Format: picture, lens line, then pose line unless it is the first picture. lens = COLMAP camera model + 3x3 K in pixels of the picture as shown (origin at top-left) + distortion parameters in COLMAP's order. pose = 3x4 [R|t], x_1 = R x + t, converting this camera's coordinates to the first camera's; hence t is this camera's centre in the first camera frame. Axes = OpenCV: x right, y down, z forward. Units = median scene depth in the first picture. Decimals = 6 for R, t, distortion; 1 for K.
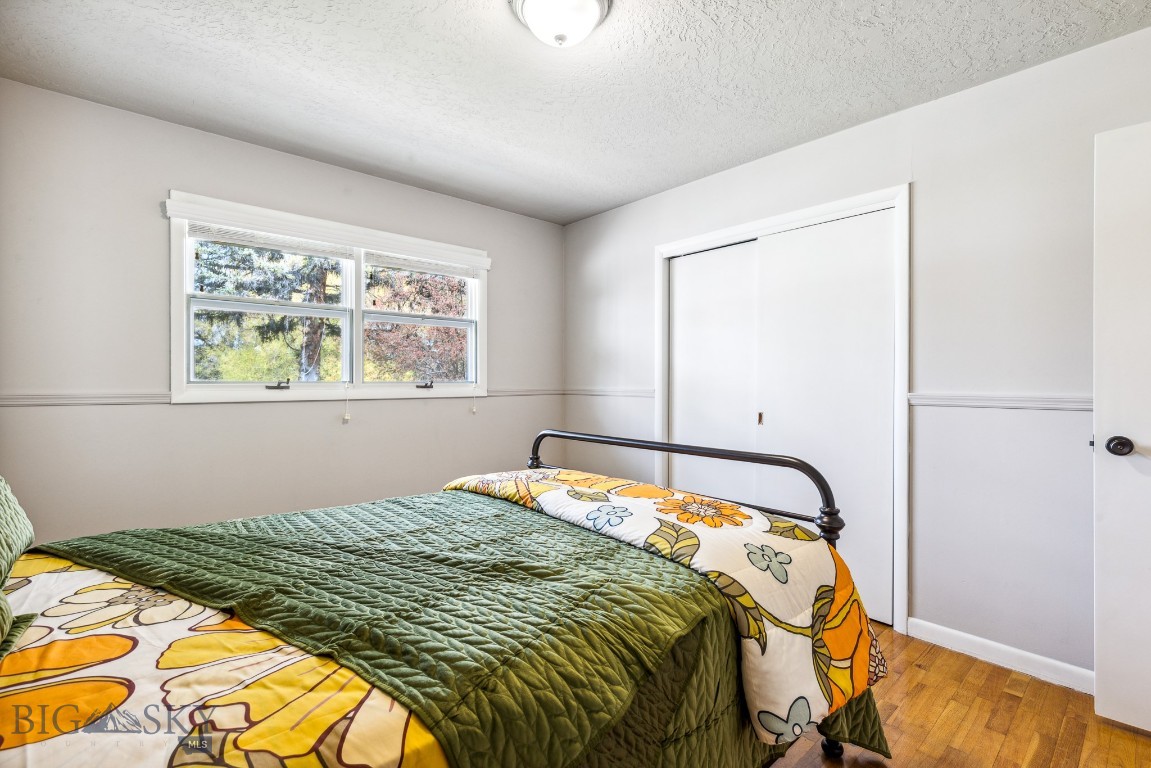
lens RADIAL K [[528.1, 0, 578.3], [0, 528.1, 382.6], [0, 0, 1]] dist [0.004624, 0.000178]
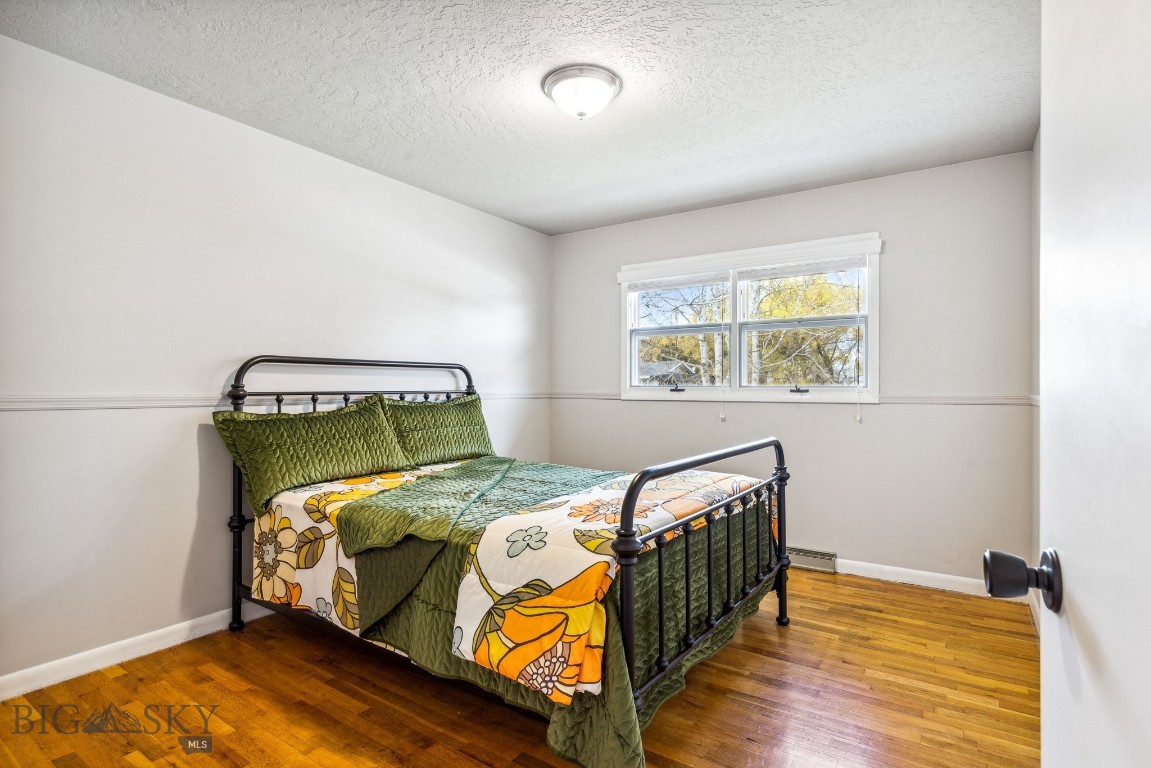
lens RADIAL K [[583.9, 0, 576.8], [0, 583.9, 384.5], [0, 0, 1]] dist [-0.001009, -0.000028]
pose [[0.236708, -0.003738, -0.971574, 0.951405], [-0.004224, 0.999979, -0.004877, 0.004039], [0.971572, 0.005258, 0.236688, 0.476260]]
